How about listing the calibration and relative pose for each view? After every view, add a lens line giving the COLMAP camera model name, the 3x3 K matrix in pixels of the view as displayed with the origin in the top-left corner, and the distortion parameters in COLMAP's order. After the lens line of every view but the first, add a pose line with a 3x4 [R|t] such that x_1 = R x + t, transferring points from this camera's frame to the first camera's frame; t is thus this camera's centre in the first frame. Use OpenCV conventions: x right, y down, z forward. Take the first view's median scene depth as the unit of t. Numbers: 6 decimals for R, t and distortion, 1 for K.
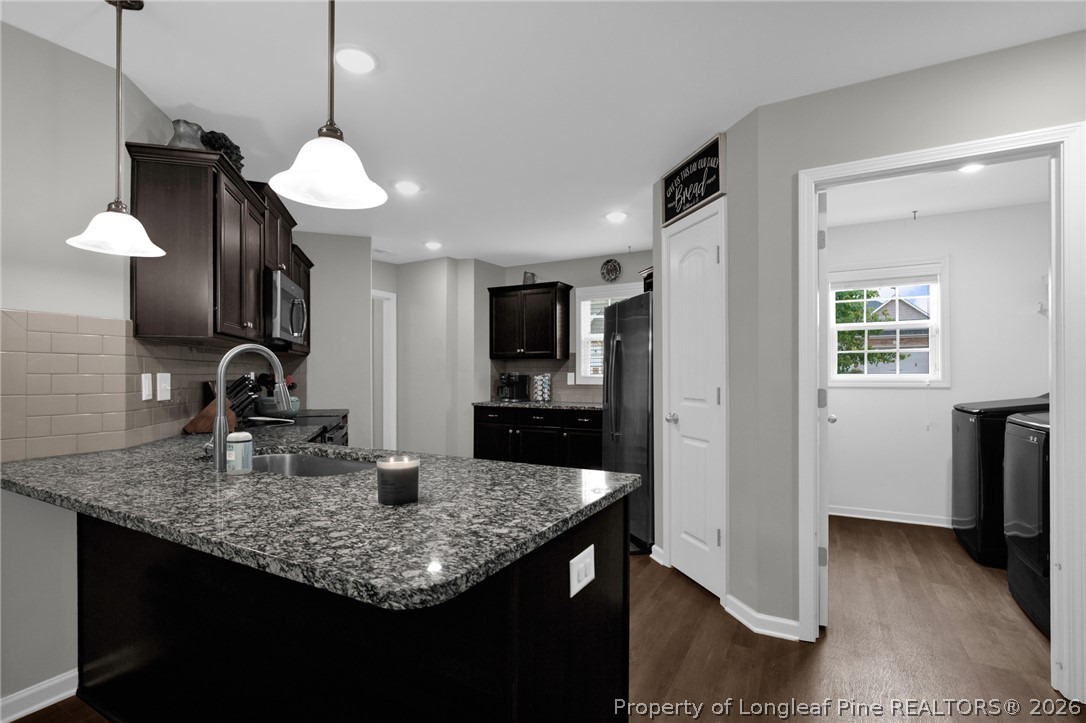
lens RADIAL K [[505.9, 0, 541.3], [0, 505.9, 371.2], [0, 0, 1]] dist [-0.001153, -0.001670]
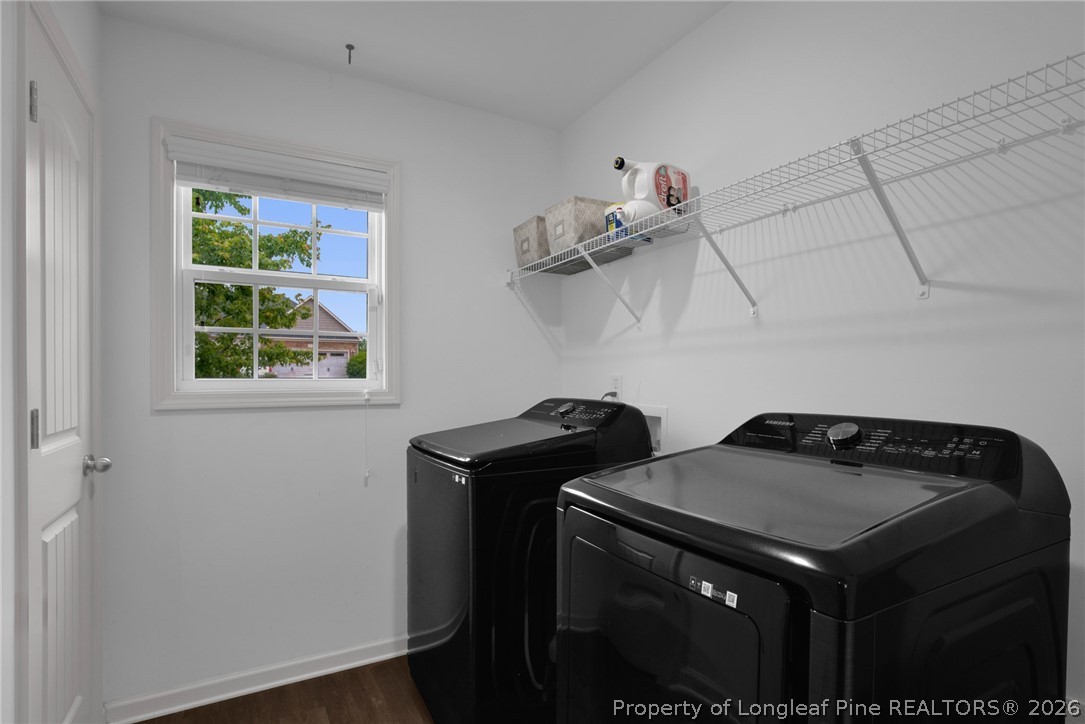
lens RADIAL K [[505.4, 0, 516.5], [0, 505.4, 383.4], [0, 0, 1]] dist [-0.001153, -0.001670]
pose [[0.539941, -0.002917, 0.841698, 0.379077], [-0.009190, 0.999914, 0.009361, 0.003223], [-0.841653, -0.012790, 0.539867, 0.544678]]
